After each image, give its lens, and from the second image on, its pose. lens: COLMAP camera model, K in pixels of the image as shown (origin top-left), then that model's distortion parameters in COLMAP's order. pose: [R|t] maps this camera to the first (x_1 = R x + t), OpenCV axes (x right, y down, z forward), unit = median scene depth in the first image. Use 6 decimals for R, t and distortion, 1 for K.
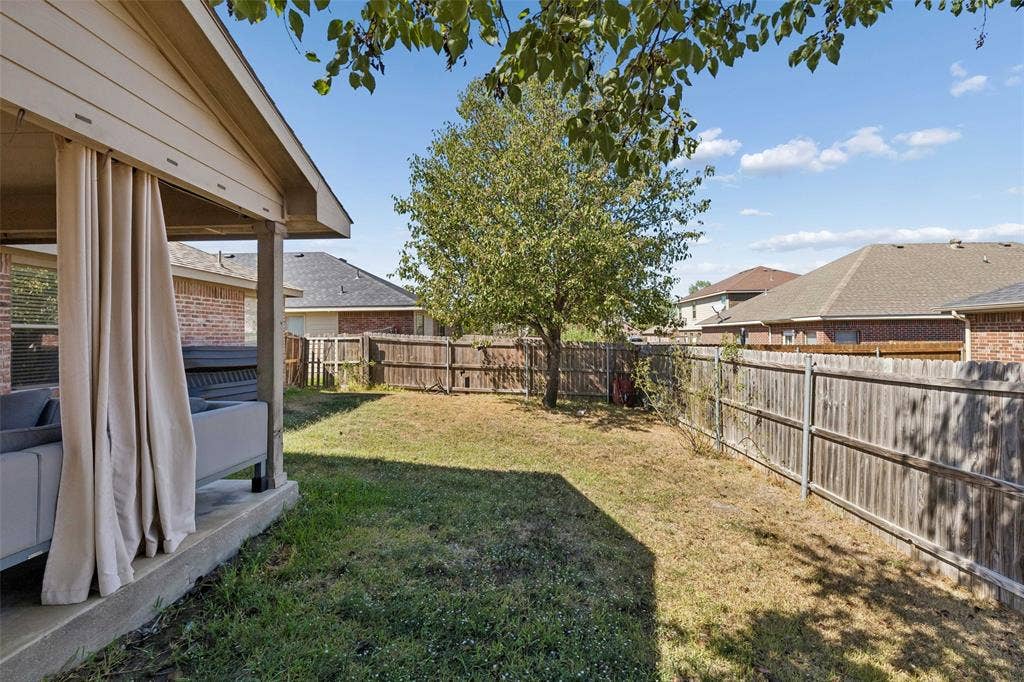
lens RADIAL K [[465.7, 0, 516.7], [0, 465.7, 339.5], [0, 0, 1]] dist [0.015599, -0.000215]
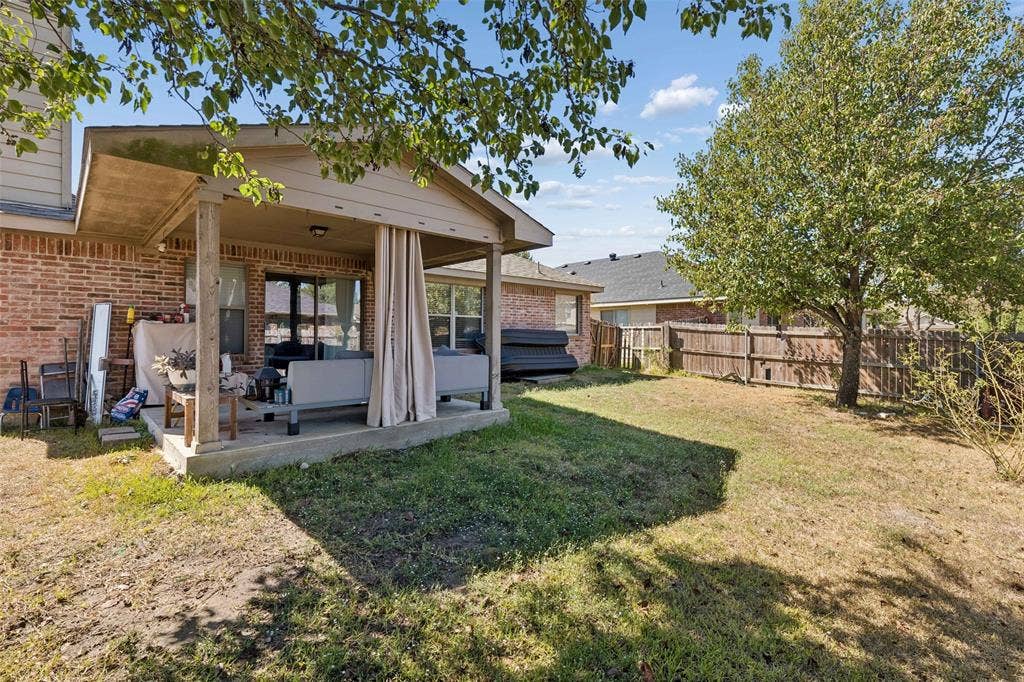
lens RADIAL K [[461.9, 0, 518.1], [0, 461.9, 334.0], [0, 0, 1]] dist [0.003072, -0.000076]
pose [[0.727029, 0.011220, -0.686516, 0.169684], [-0.011966, 0.999922, 0.003671, 0.013676], [0.686503, 0.005546, 0.727106, -0.023614]]
